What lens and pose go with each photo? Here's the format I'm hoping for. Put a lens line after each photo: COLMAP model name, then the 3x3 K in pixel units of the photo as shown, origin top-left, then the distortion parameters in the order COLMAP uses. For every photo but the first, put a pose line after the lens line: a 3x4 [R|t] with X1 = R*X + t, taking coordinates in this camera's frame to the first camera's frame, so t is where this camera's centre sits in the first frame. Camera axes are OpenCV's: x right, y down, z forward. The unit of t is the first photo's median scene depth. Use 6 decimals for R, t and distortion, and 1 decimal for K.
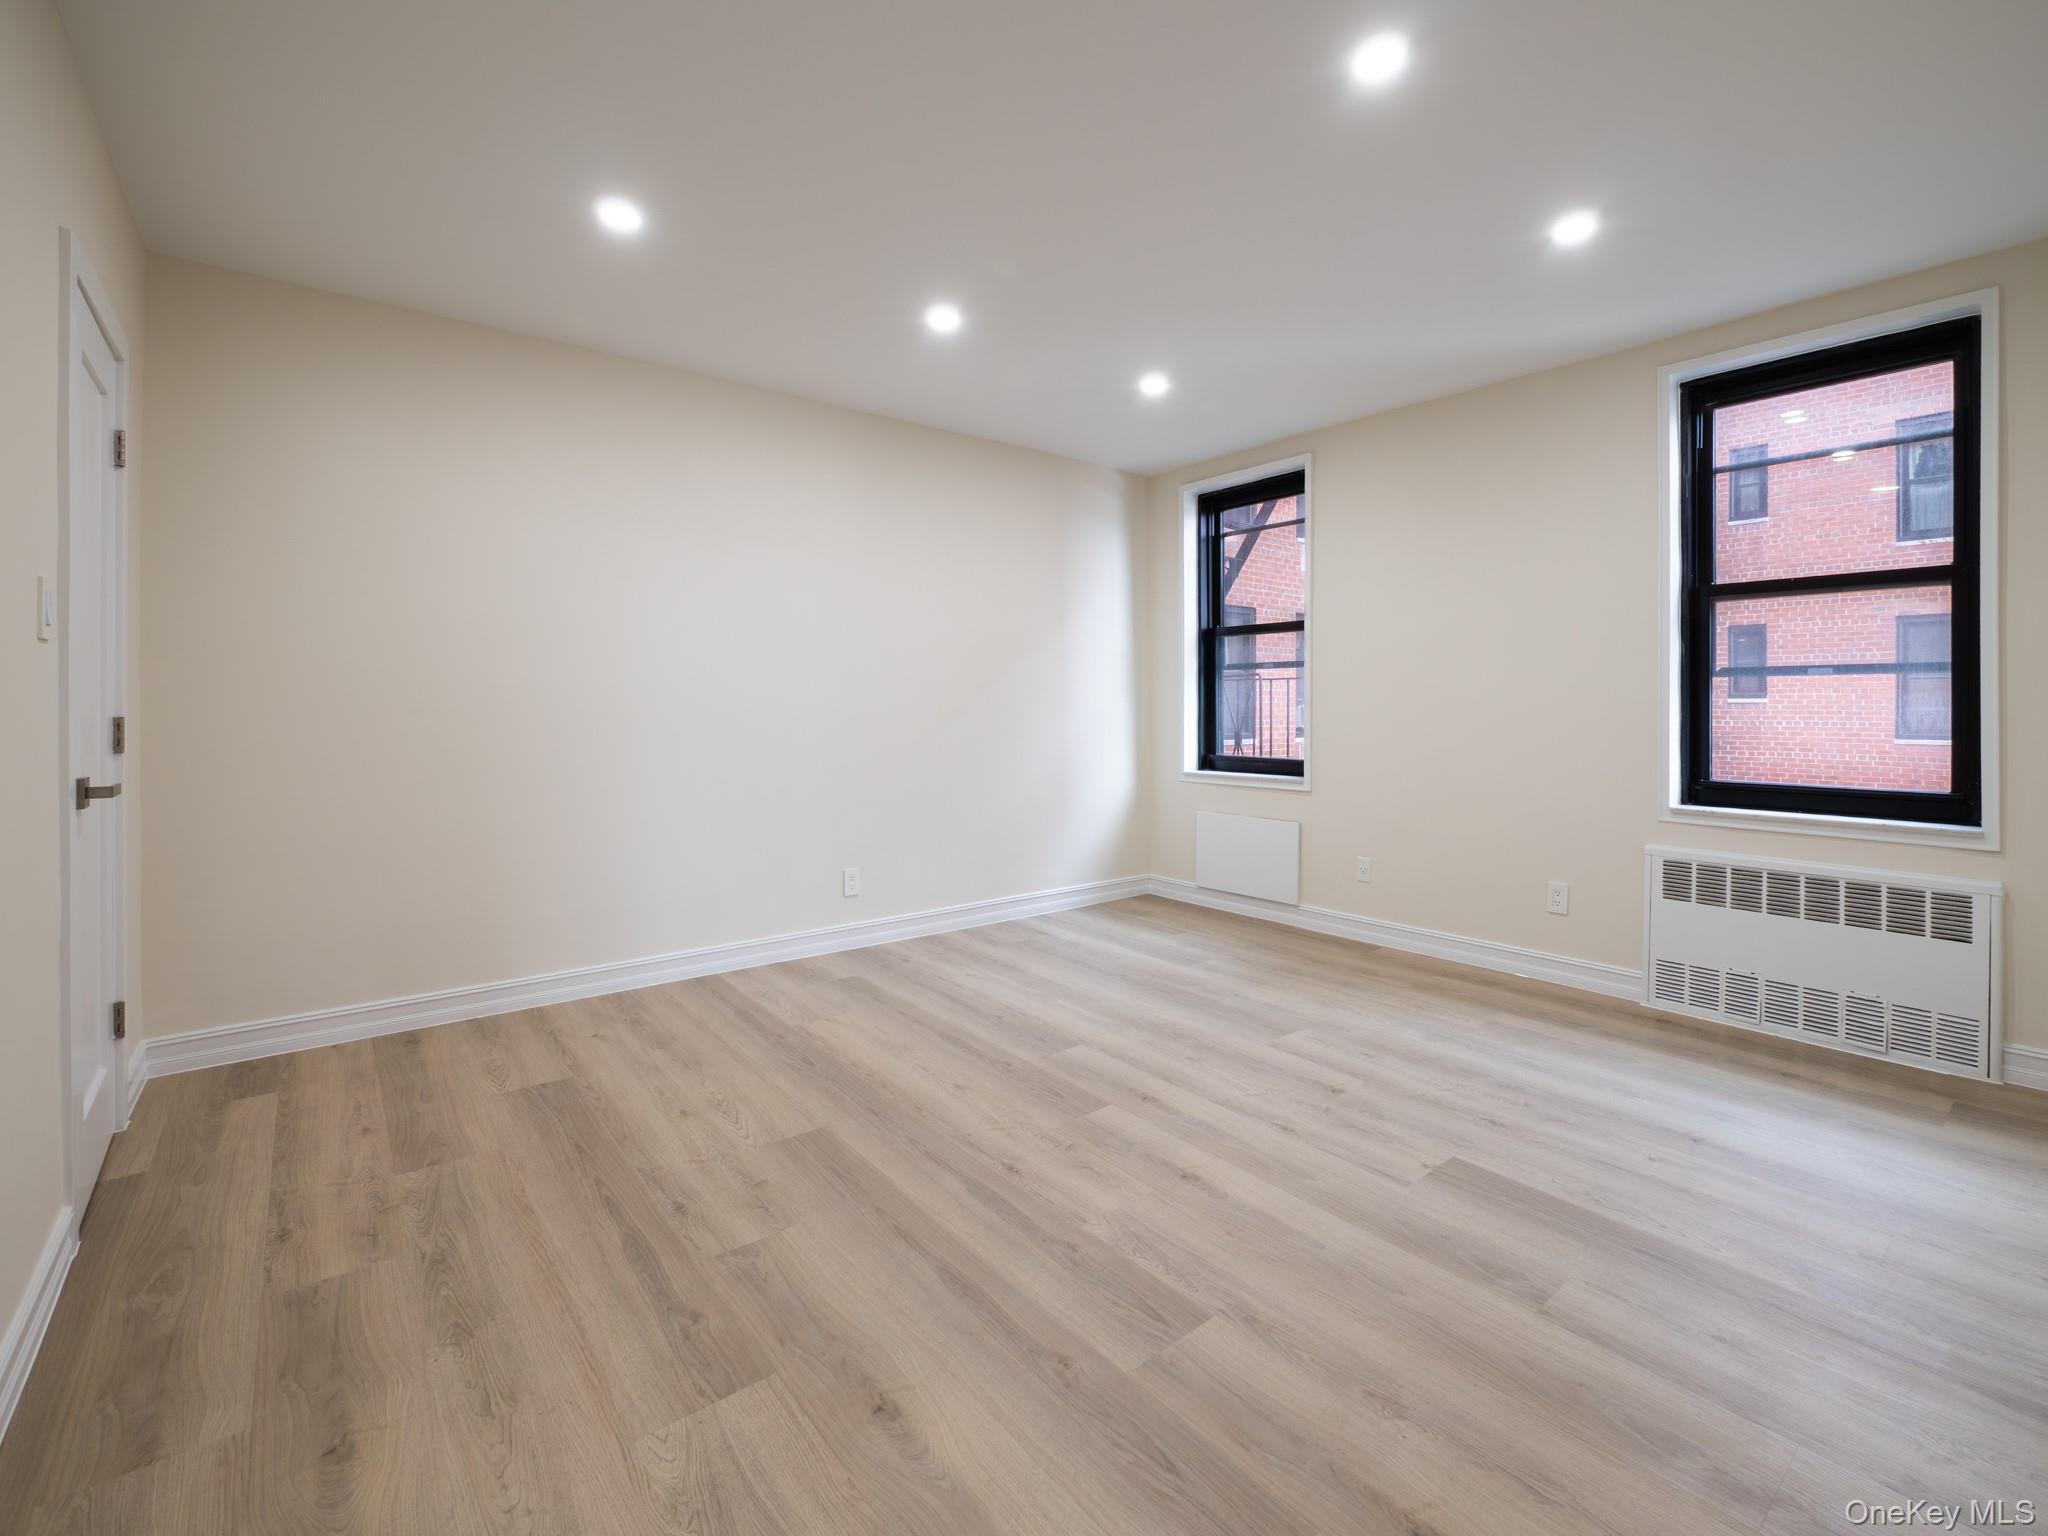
lens RADIAL K [[882.0, 0, 1037.9], [0, 882.0, 720.6], [0, 0, 1]] dist [-0.008389, 0.001491]
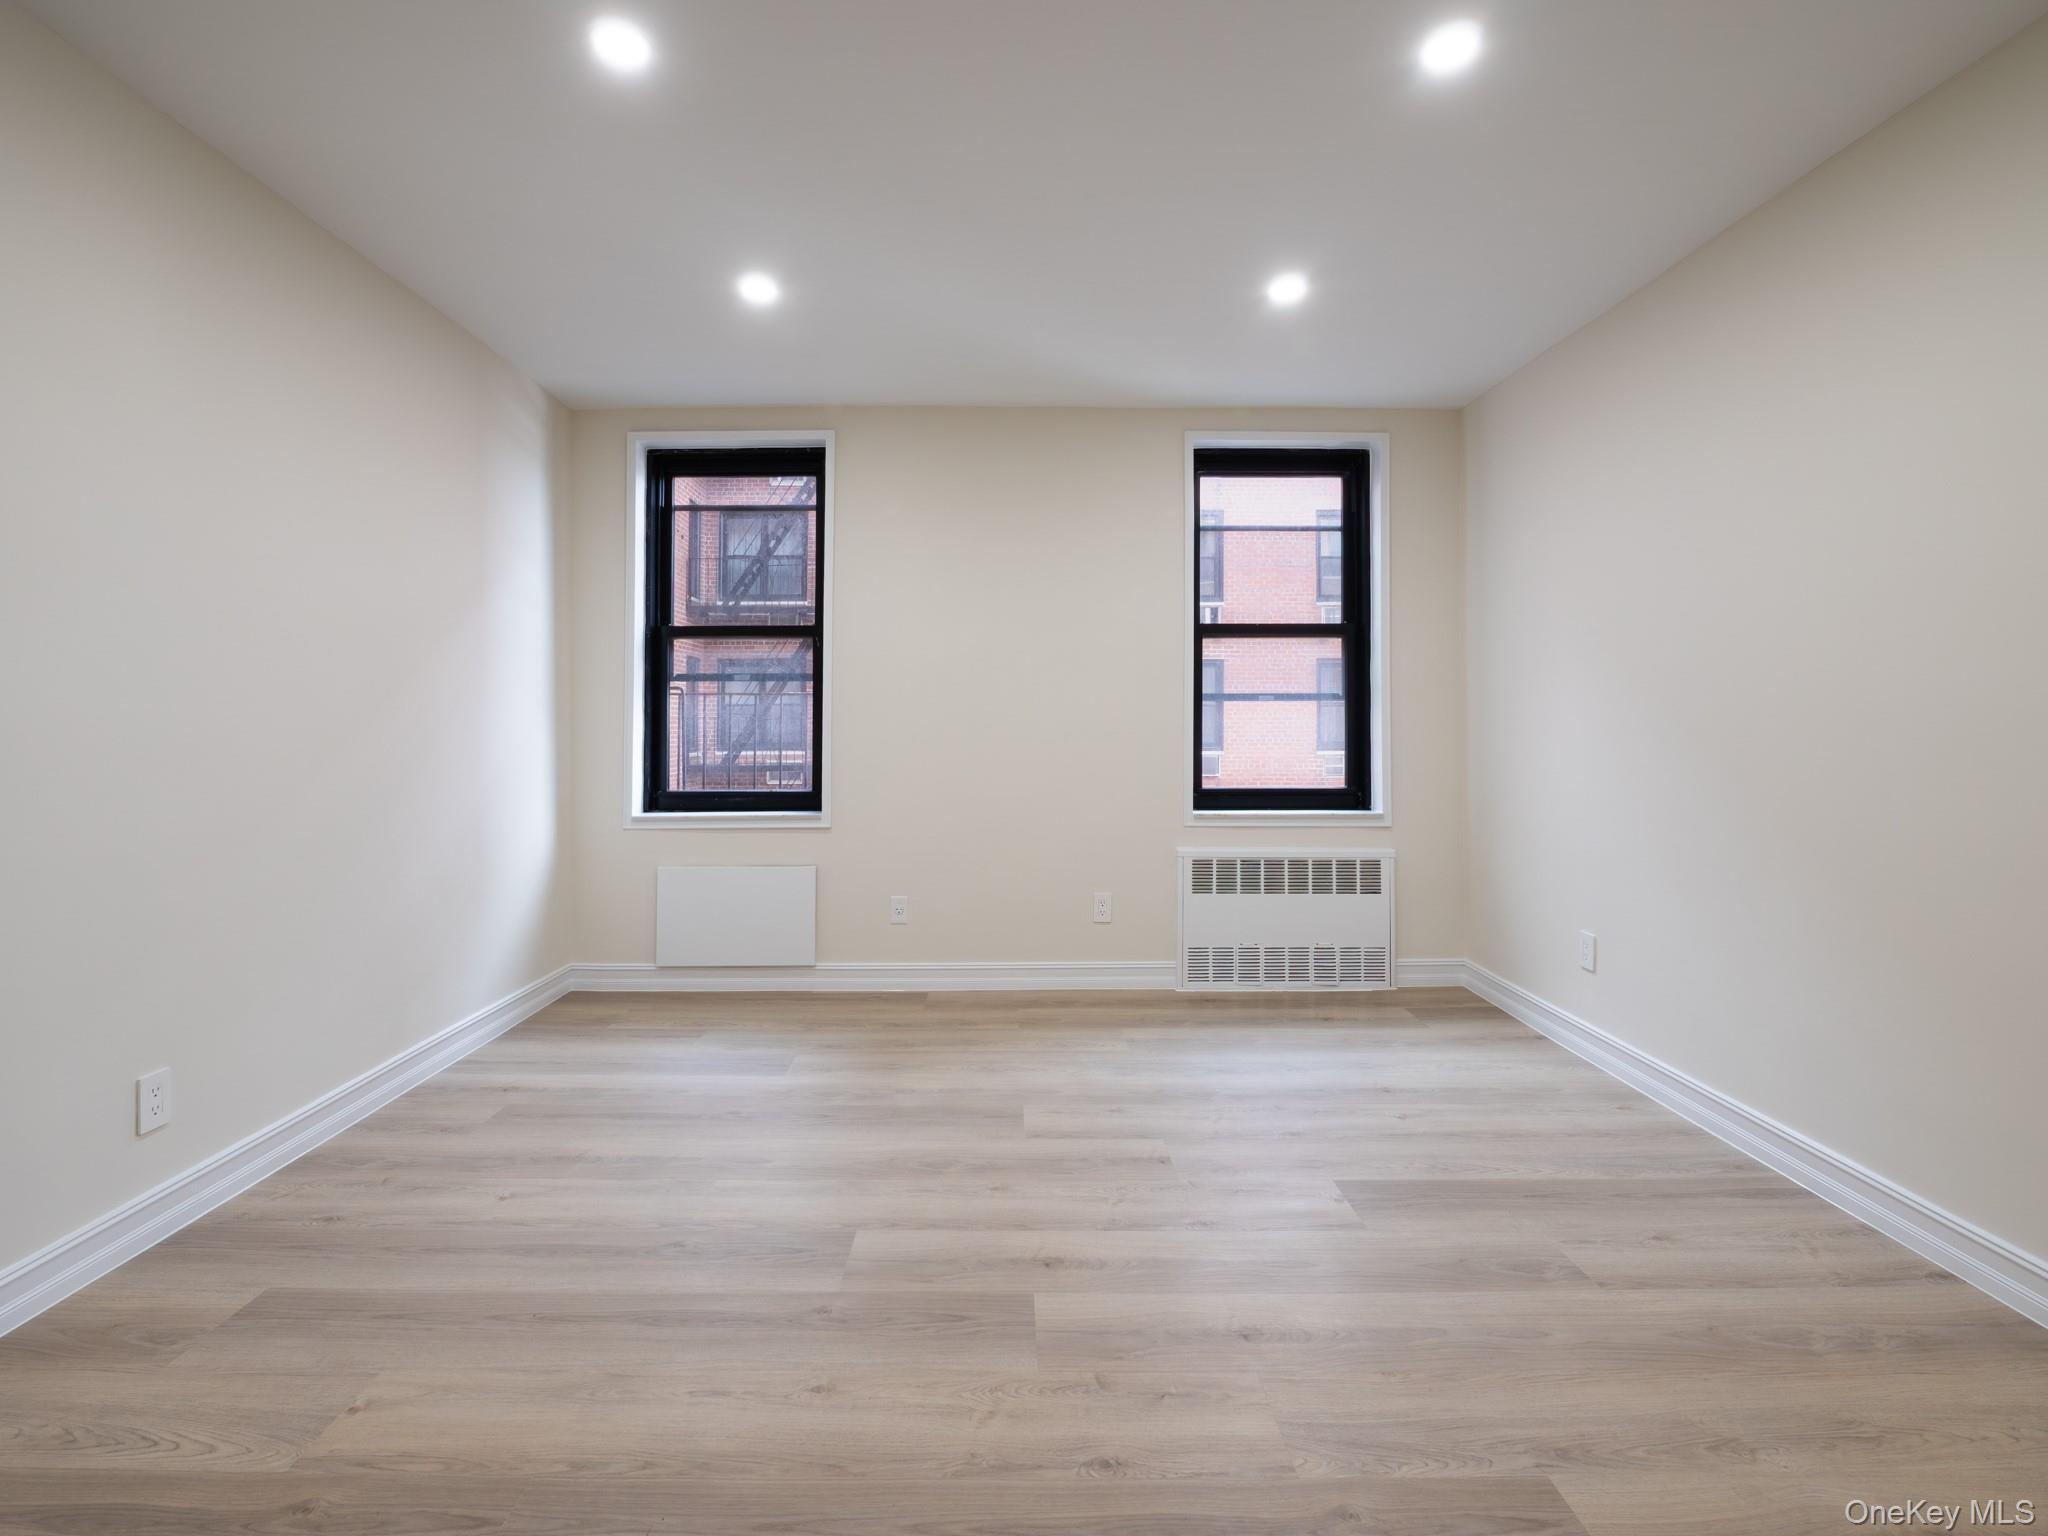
lens RADIAL K [[934.8, 0, 1025.6], [0, 934.8, 725.0], [0, 0, 1]] dist [-0.009392, 0.002561]
pose [[0.635788, -0.001431, 0.771862, -0.405115], [0.016426, 0.999797, -0.011677, -0.007220], [-0.771689, 0.020103, 0.635683, 0.430296]]
